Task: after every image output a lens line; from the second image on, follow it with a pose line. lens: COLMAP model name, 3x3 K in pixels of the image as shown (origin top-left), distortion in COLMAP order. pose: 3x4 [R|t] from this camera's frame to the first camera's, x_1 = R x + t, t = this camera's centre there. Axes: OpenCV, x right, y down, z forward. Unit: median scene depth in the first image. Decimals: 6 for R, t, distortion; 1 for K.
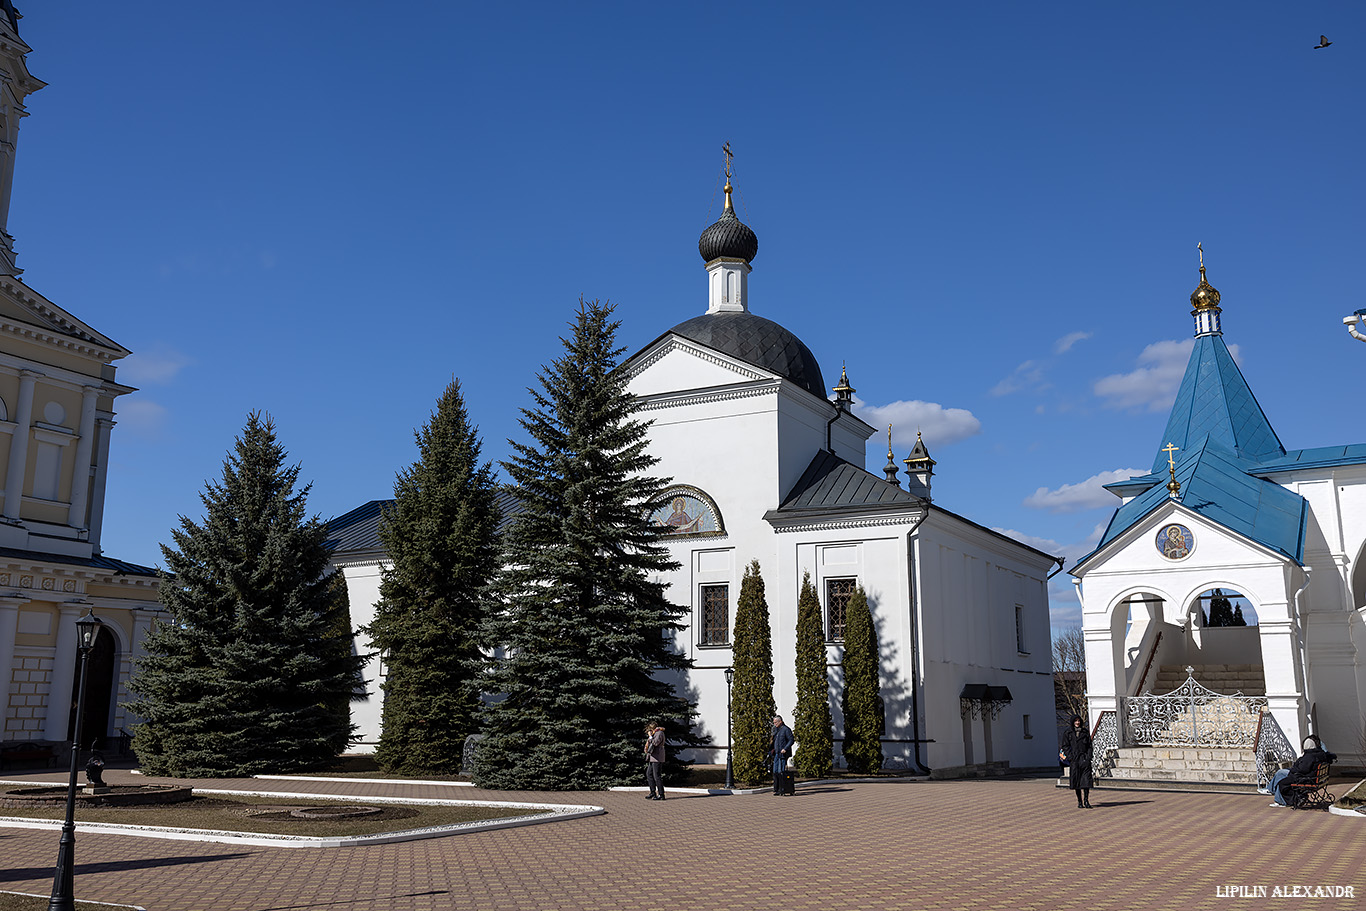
lens RADIAL K [[1202.1, 0, 683.0], [0, 1202.1, 455.5], [0, 0, 1]] dist [0.005989, 0.016184]
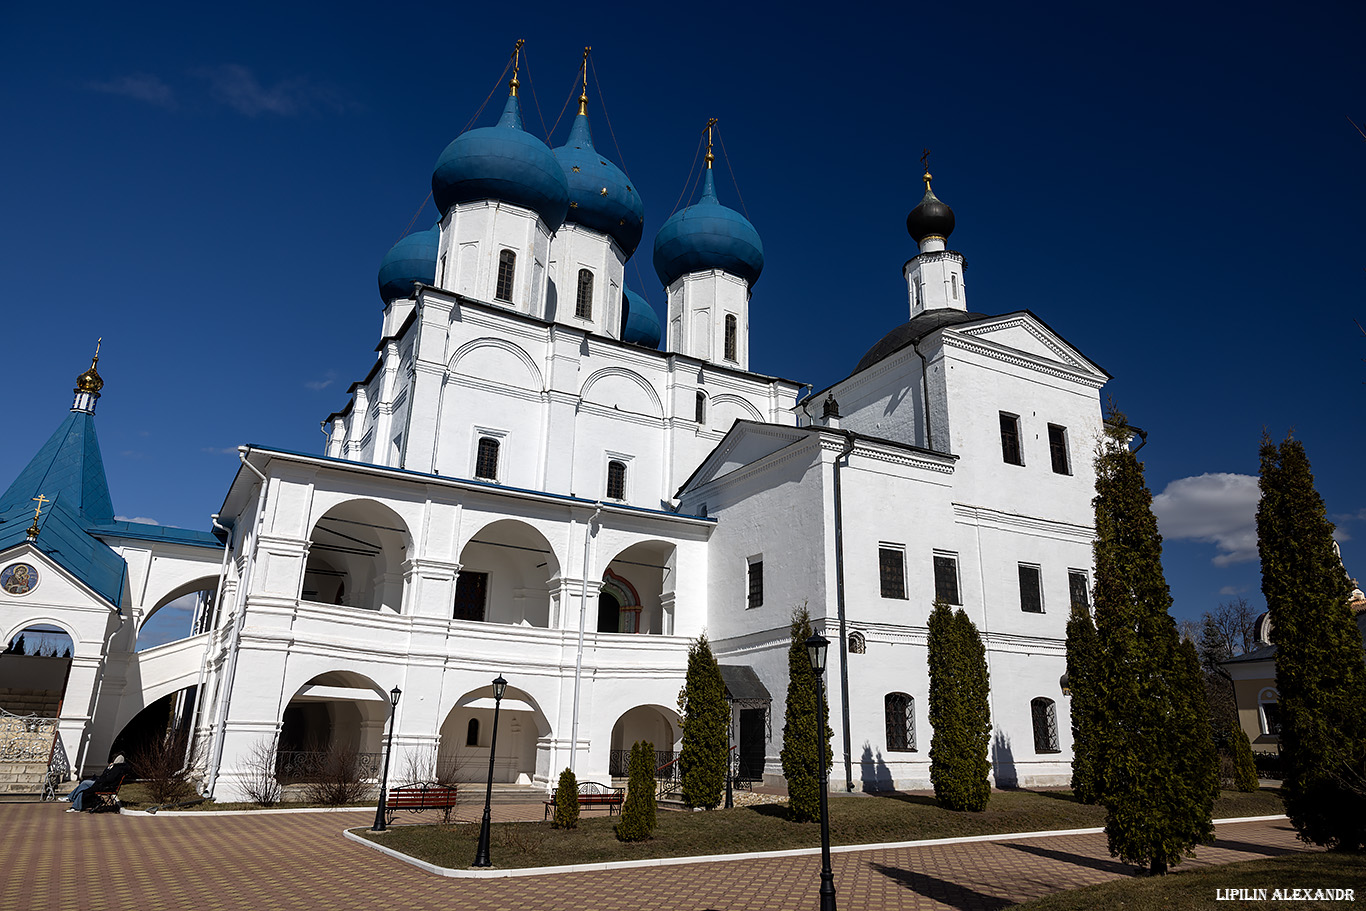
lens RADIAL K [[922.4, 0, 683.8], [0, 922.4, 435.5], [0, 0, 1]] dist [-0.000606, -0.002290]
pose [[0.391988, 0.297879, 0.870410, -0.116121], [-0.211886, 0.949924, -0.229669, 0.006933], [-0.895237, -0.094401, 0.435475, 0.044539]]
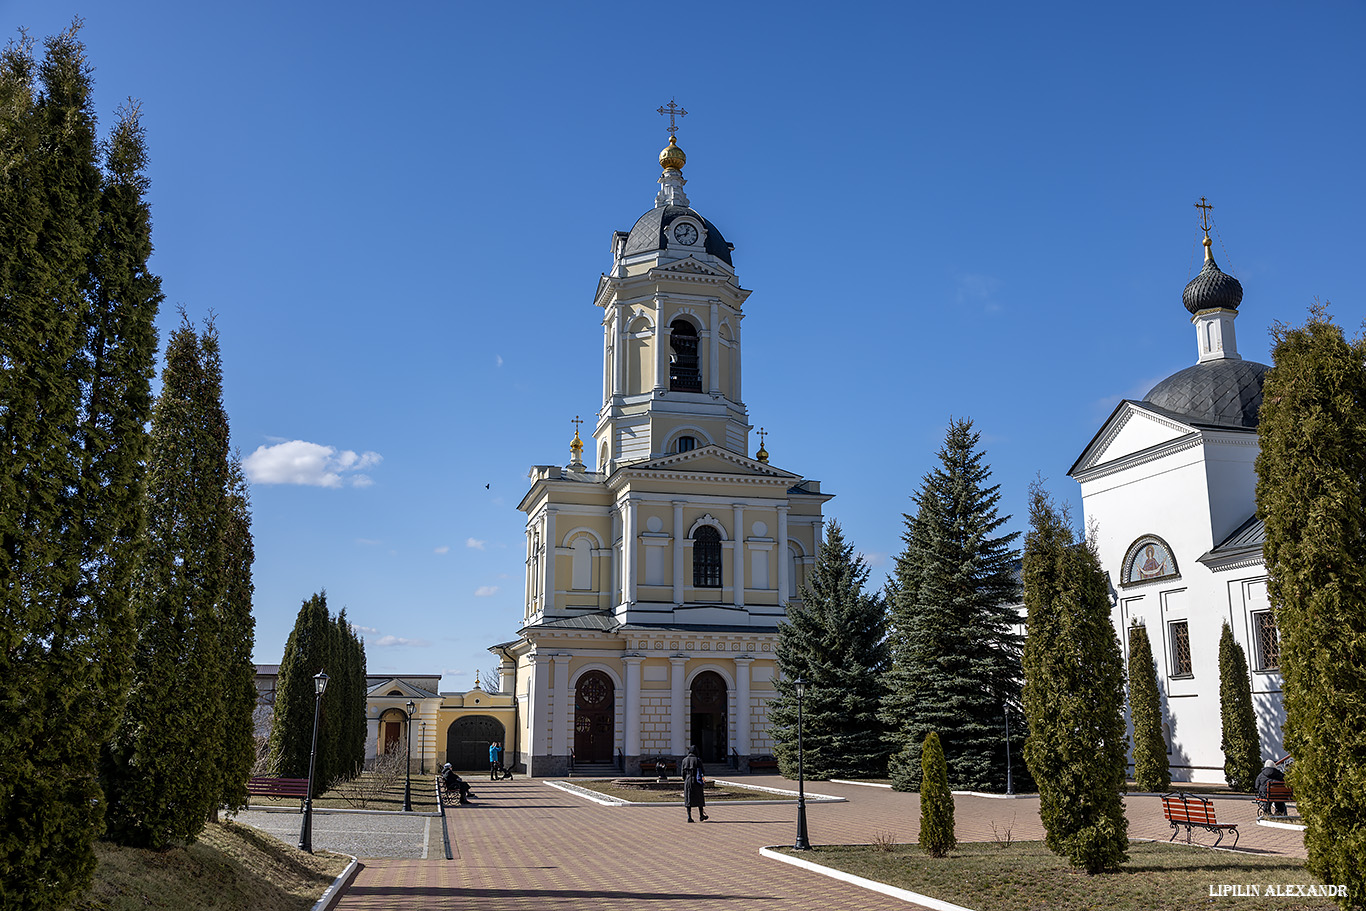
lens RADIAL K [[1254.6, 0, 683.0], [0, 1254.6, 455.5], [0, 0, 1]] dist [0.006628, 0.013949]
pose [[0.690550, -0.157998, -0.705817, 0.595739], [0.152256, 0.985737, -0.071696, -0.033780], [0.707078, -0.057955, 0.704757, -0.150872]]
